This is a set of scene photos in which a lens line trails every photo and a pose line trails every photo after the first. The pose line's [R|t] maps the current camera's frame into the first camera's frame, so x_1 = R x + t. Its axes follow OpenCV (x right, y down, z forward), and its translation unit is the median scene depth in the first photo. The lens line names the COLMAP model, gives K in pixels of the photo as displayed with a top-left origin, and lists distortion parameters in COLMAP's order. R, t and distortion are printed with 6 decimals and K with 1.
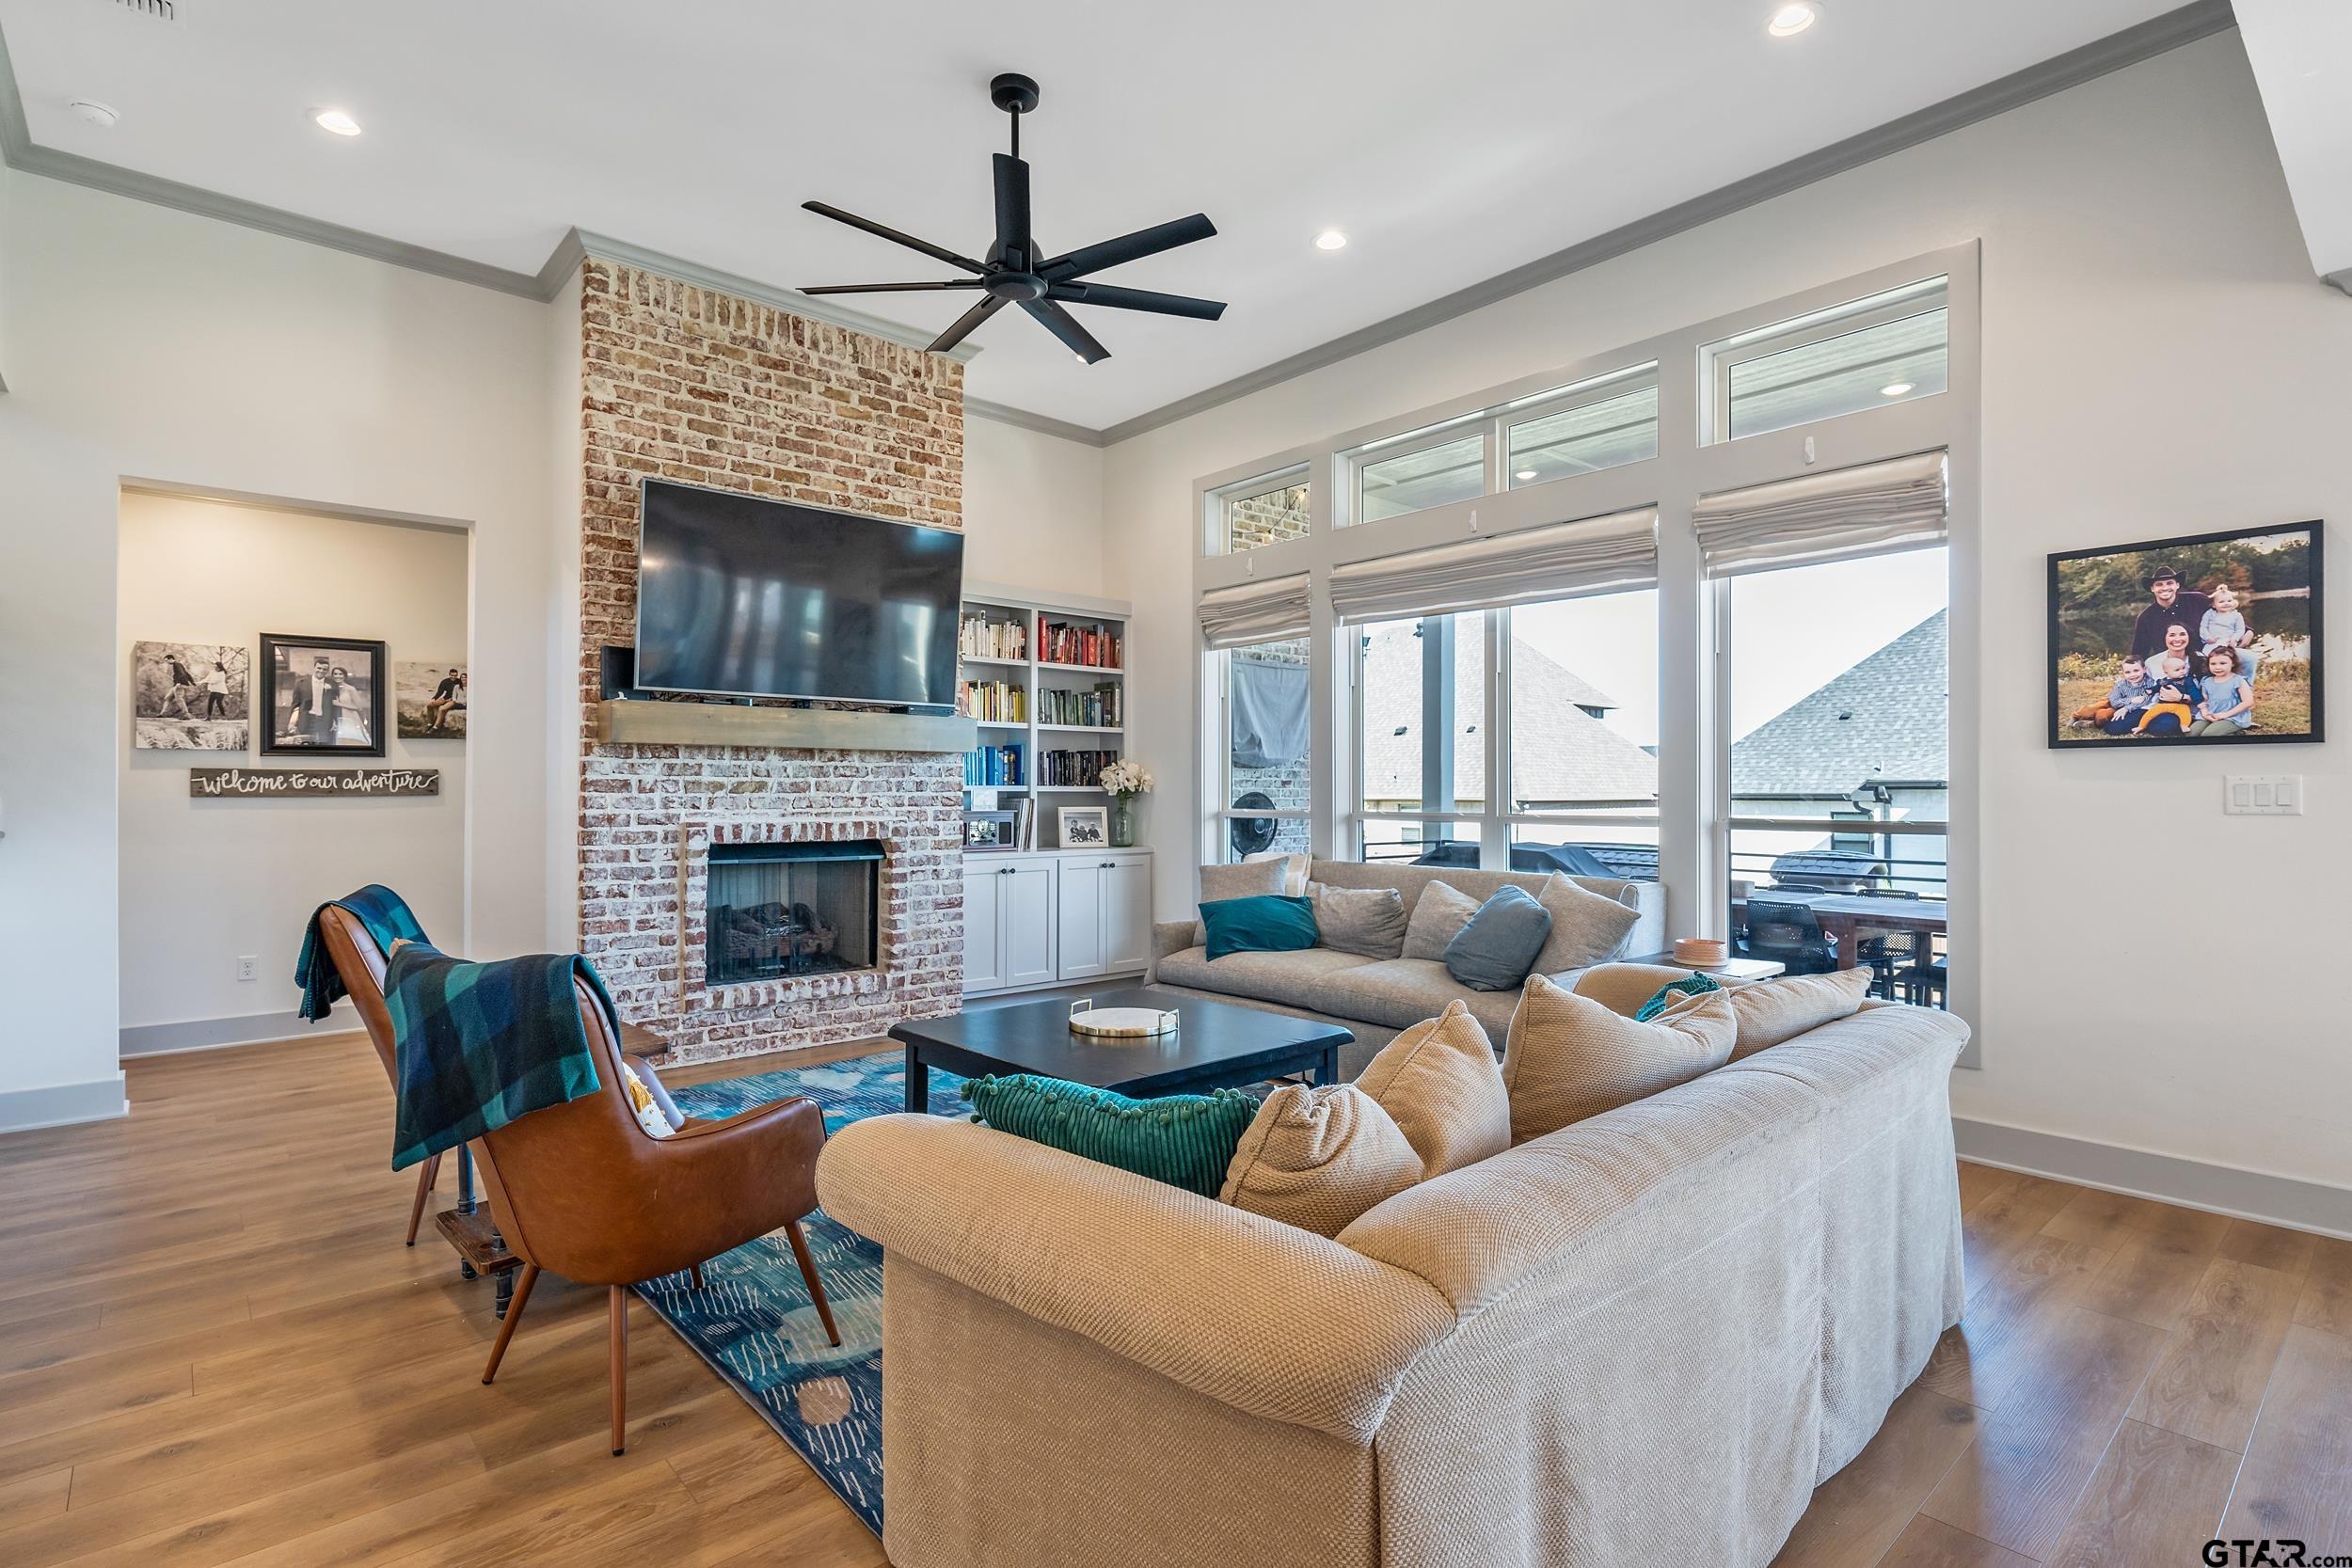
lens RADIAL K [[1140.2, 0, 1176.0], [0, 1140.2, 784.0], [0, 0, 1]] dist [-0.000336, 0.000432]
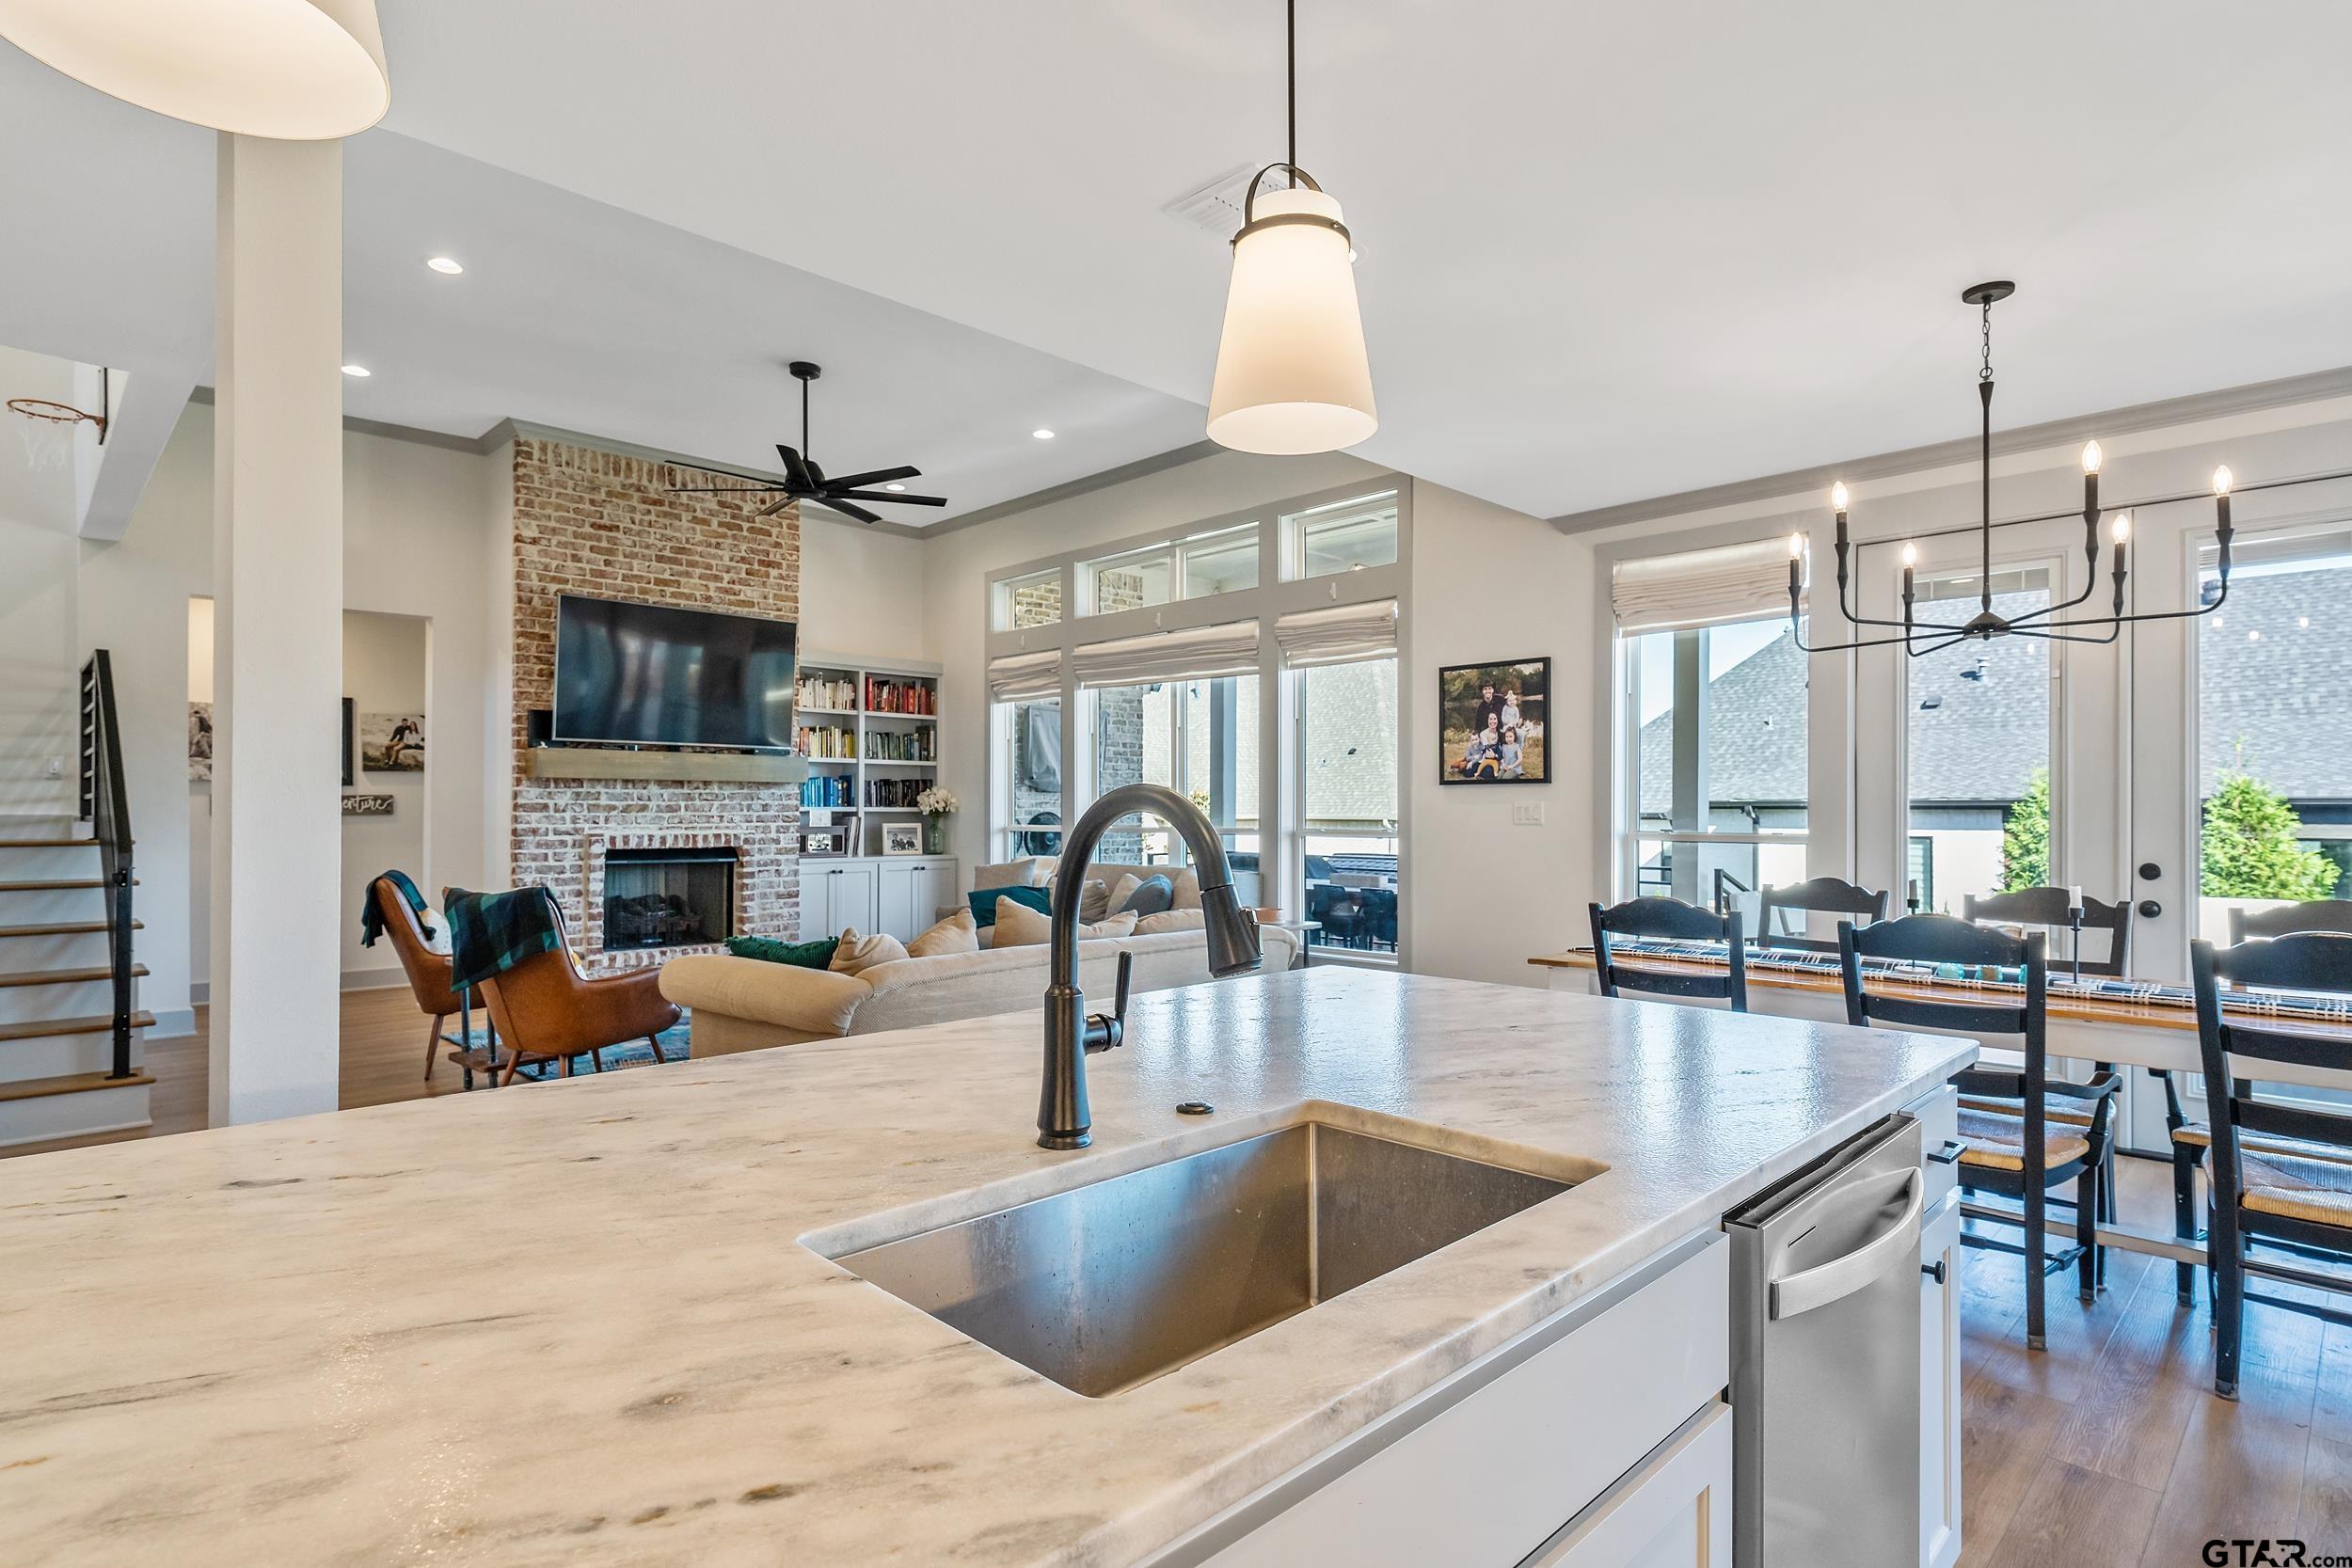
lens RADIAL K [[1196.6, 0, 1171.8], [0, 1196.6, 803.4], [0, 0, 1]] dist [0.004044, -0.006914]
pose [[0.998356, -0.000137, 0.057309, 0.188754], [0.000132, 1.000000, 0.000089, -0.003327], [-0.057309, -0.000082, 0.998356, -0.478203]]
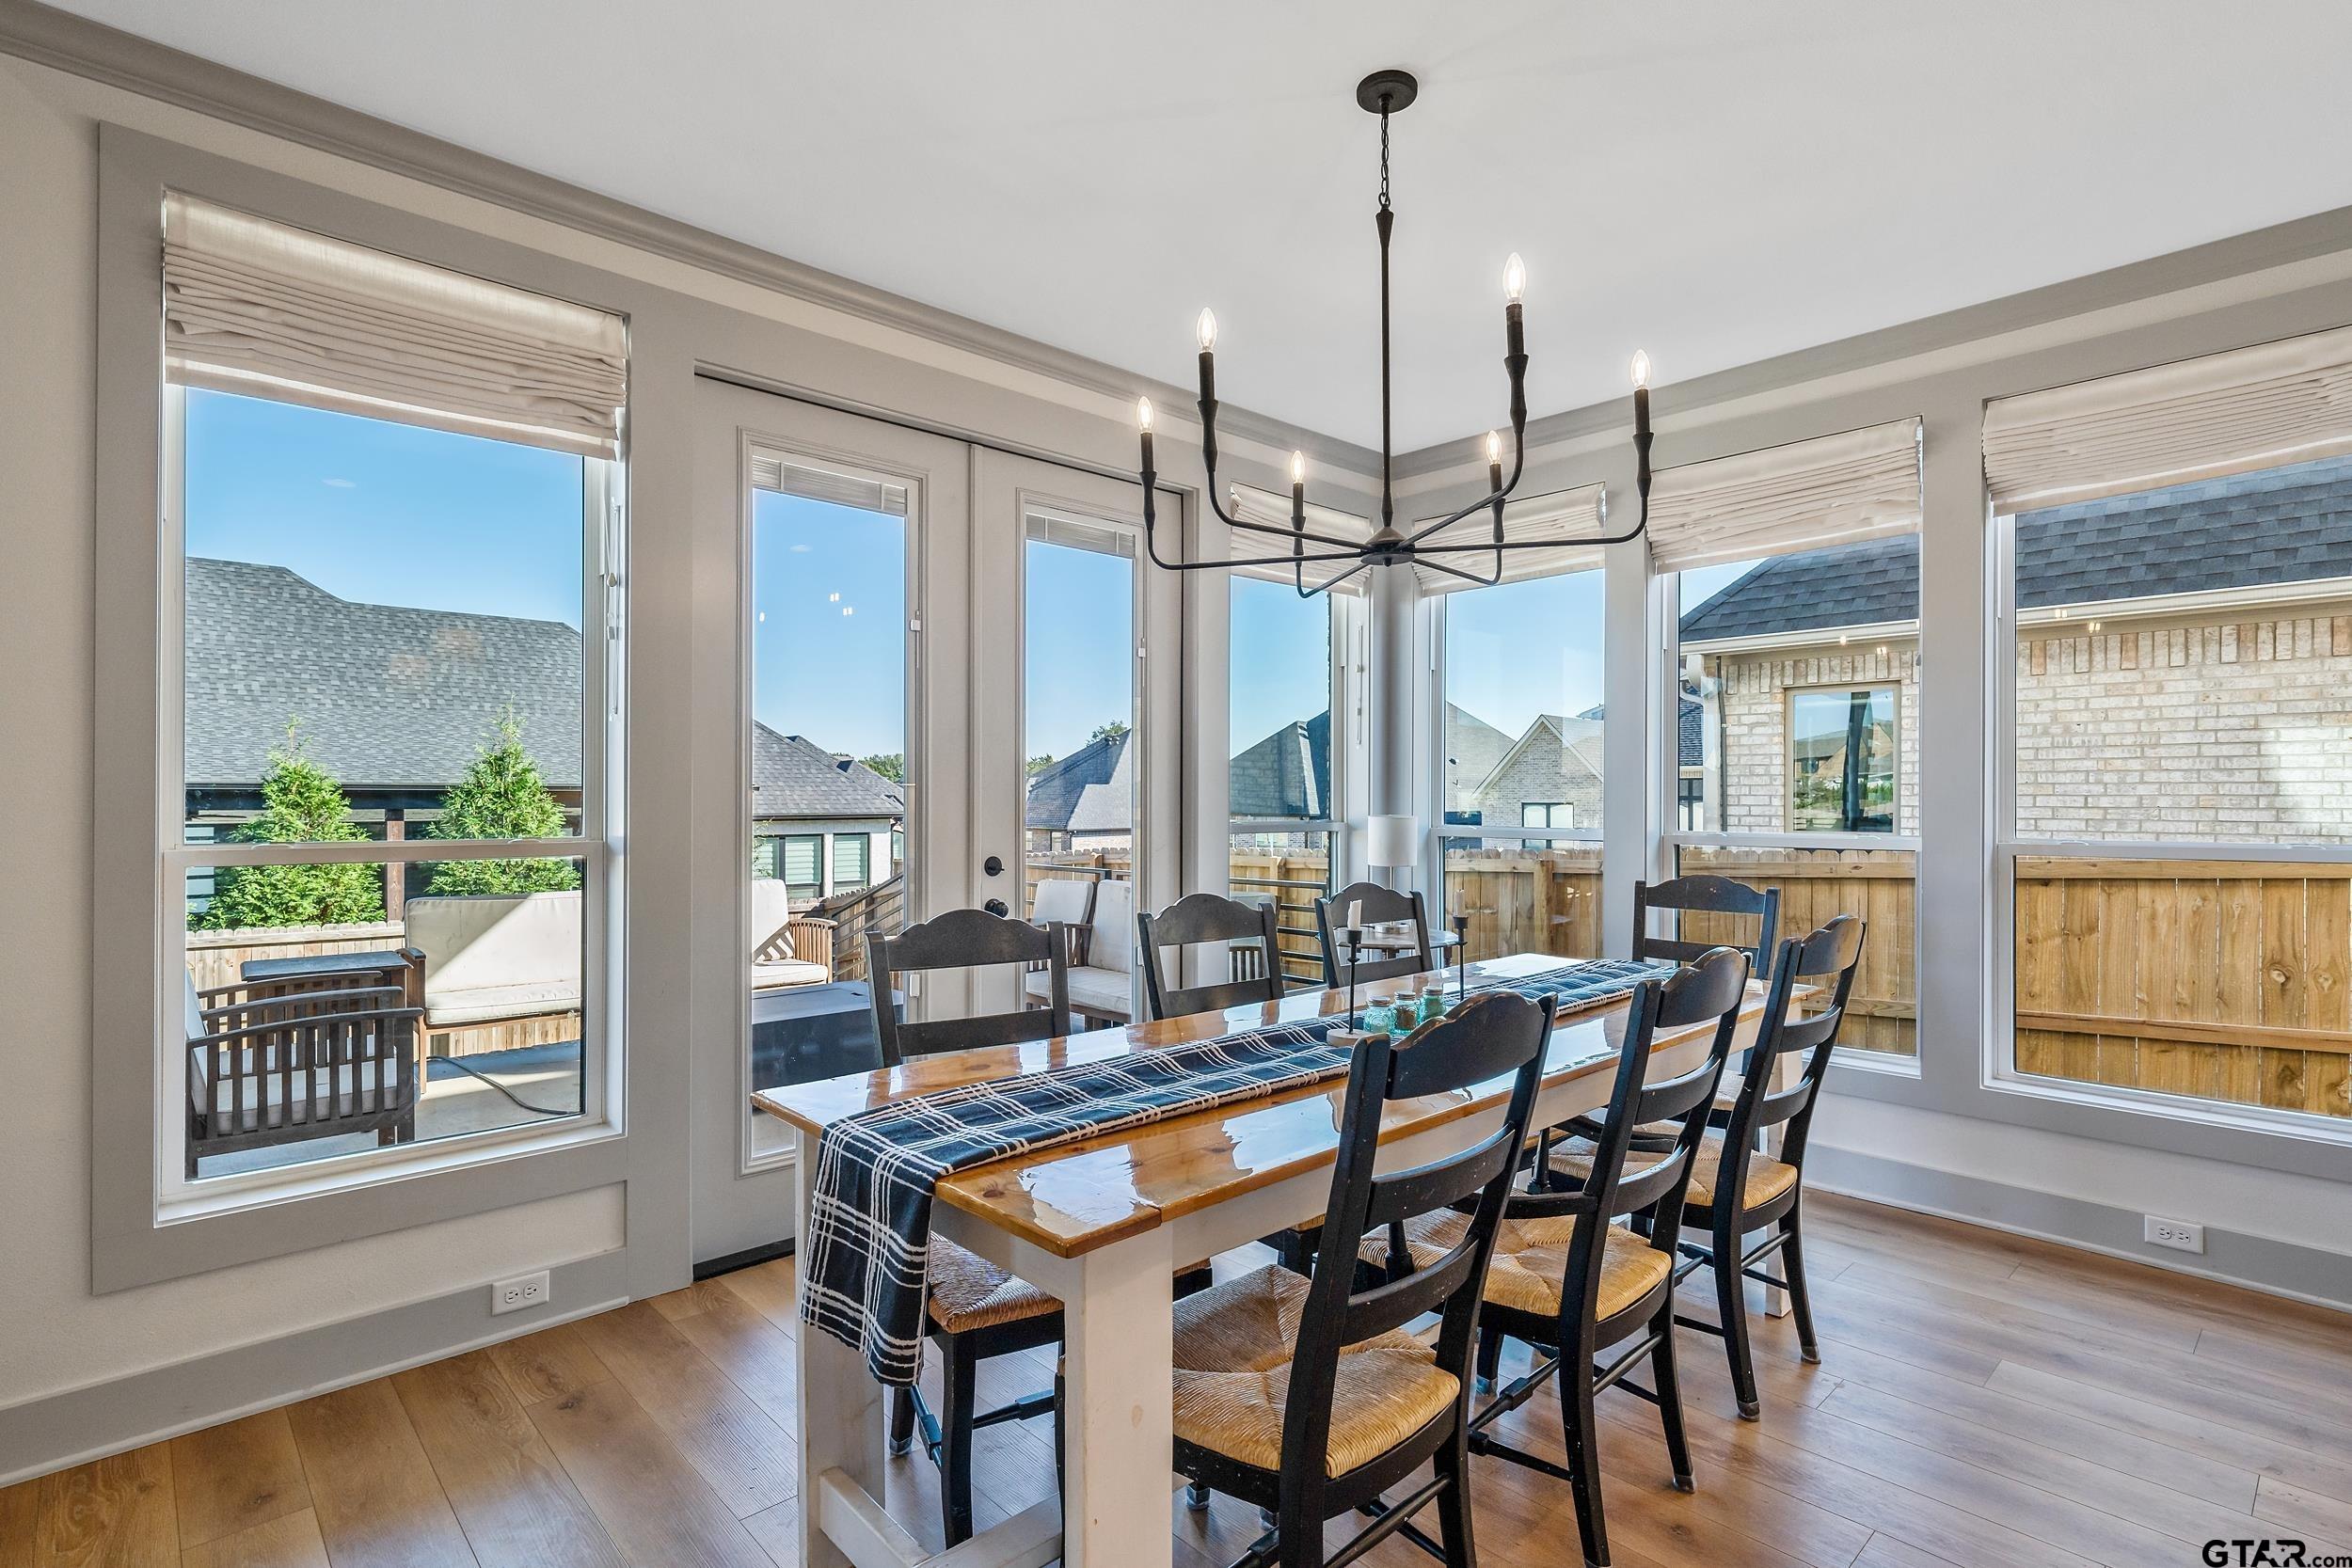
lens RADIAL K [[1140.2, 0, 1176.0], [0, 1140.2, 784.0], [0, 0, 1]] dist [-0.000336, 0.000432]
pose [[-0.034338, 0.010246, 0.999358, 0.214398], [-0.006495, 0.999924, -0.010475, 0.000318], [-0.999389, -0.006851, -0.034269, 0.194329]]
